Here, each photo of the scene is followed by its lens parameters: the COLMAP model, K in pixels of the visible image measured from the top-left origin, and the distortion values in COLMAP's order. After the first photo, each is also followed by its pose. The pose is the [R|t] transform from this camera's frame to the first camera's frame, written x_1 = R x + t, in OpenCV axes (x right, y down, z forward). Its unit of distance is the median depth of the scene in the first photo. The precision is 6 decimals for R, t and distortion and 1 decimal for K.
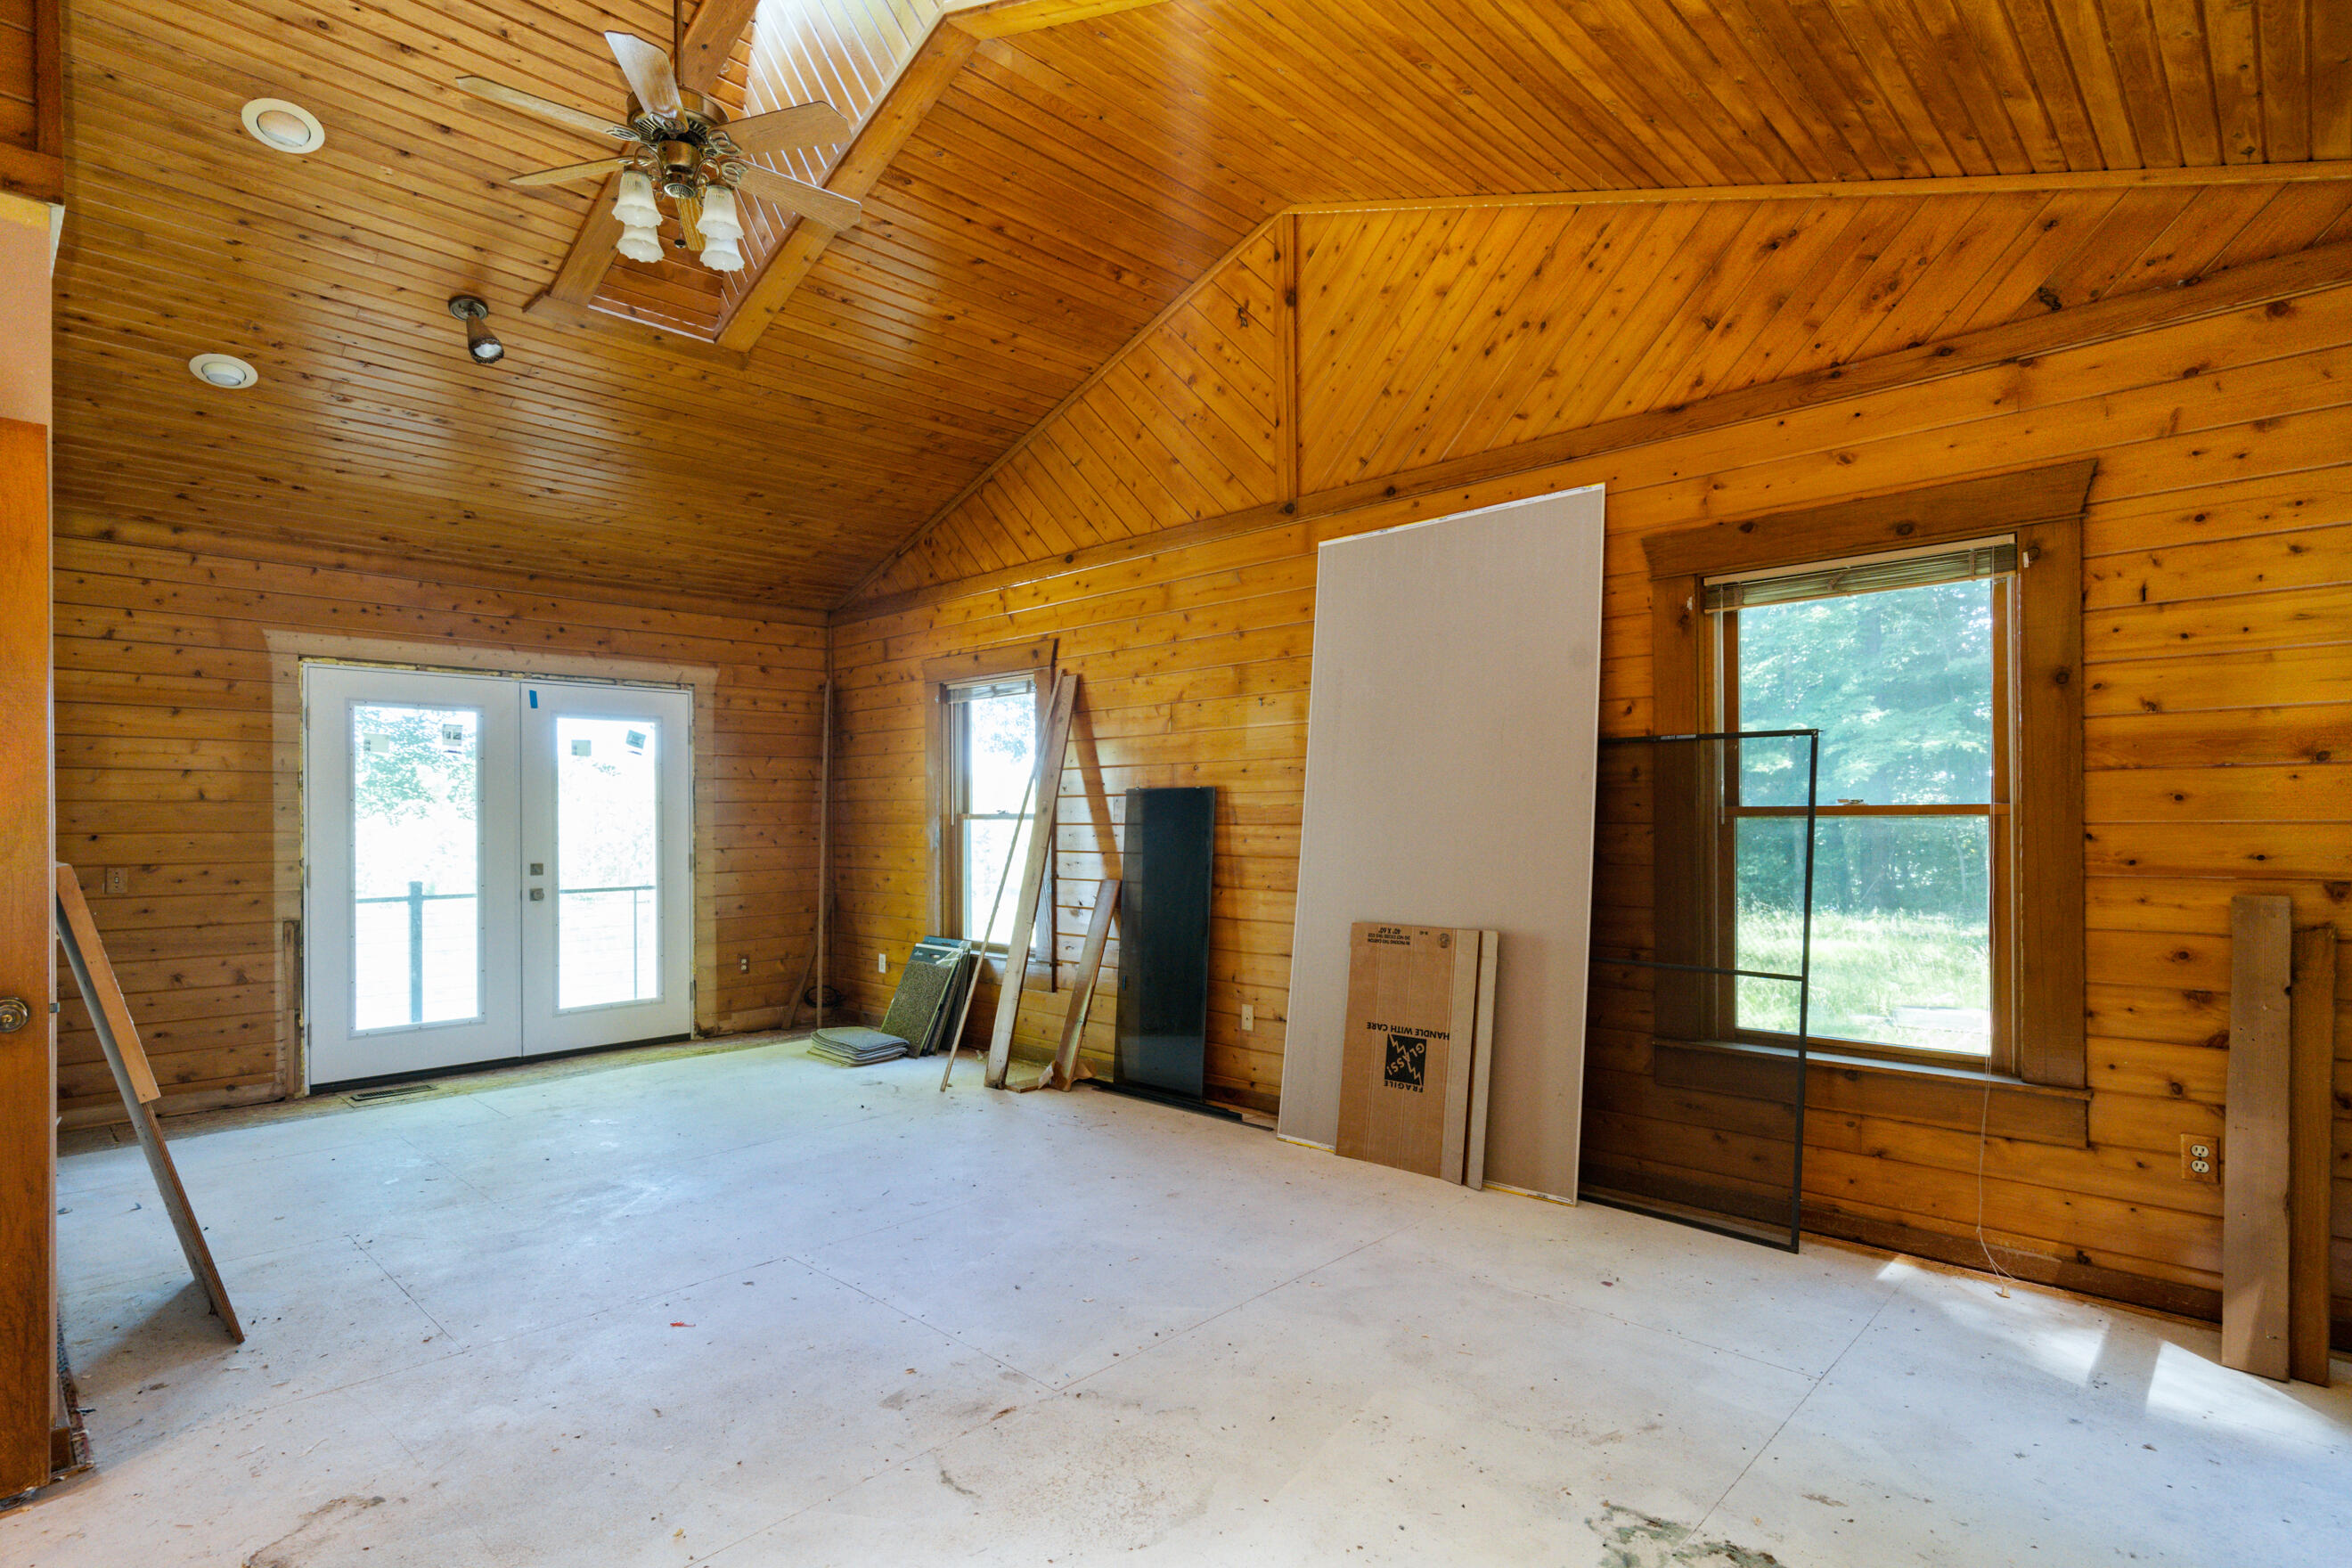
lens RADIAL K [[1165.7, 0, 1184.2], [0, 1165.7, 802.0], [0, 0, 1]] dist [0.001273, 0.000302]
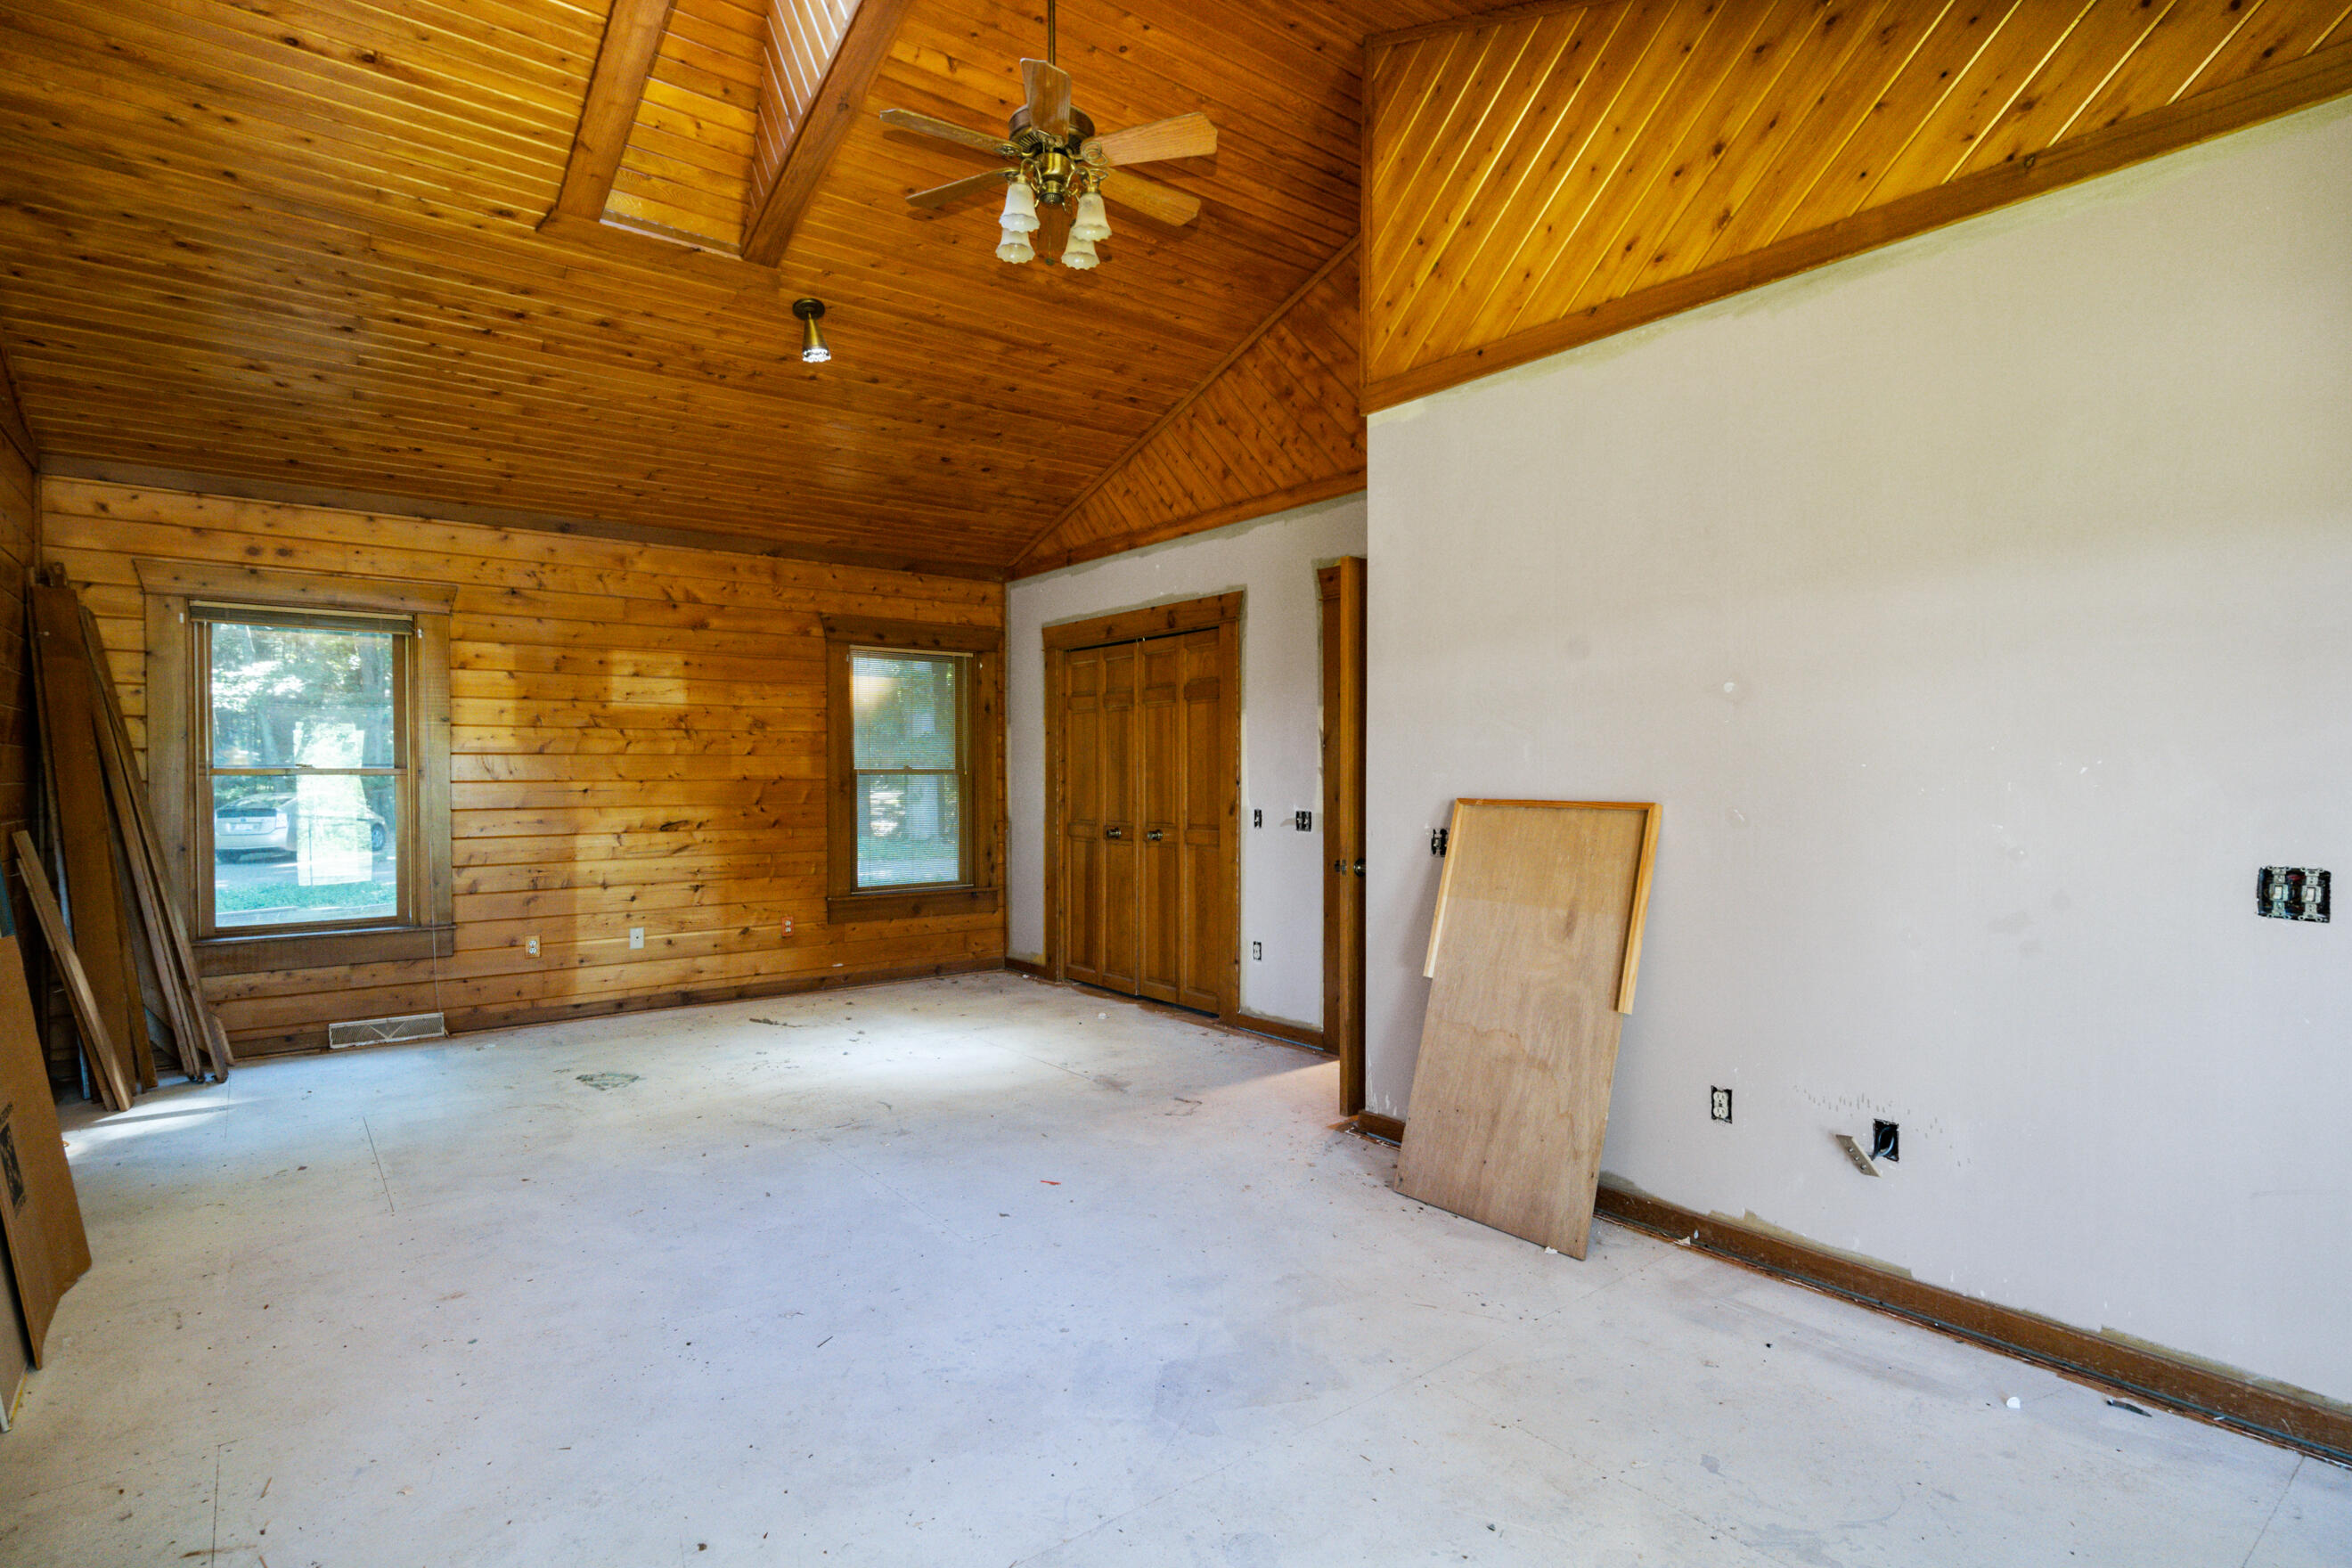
lens RADIAL K [[1165.7, 0, 1175.9], [0, 1165.7, 783.7], [0, 0, 1]] dist [0.001273, 0.000302]
pose [[-0.989053, 0.008589, 0.147310, -0.814723], [0.008164, 0.999961, -0.003493, 0.038674], [-0.147334, -0.002252, -0.989084, 2.398823]]
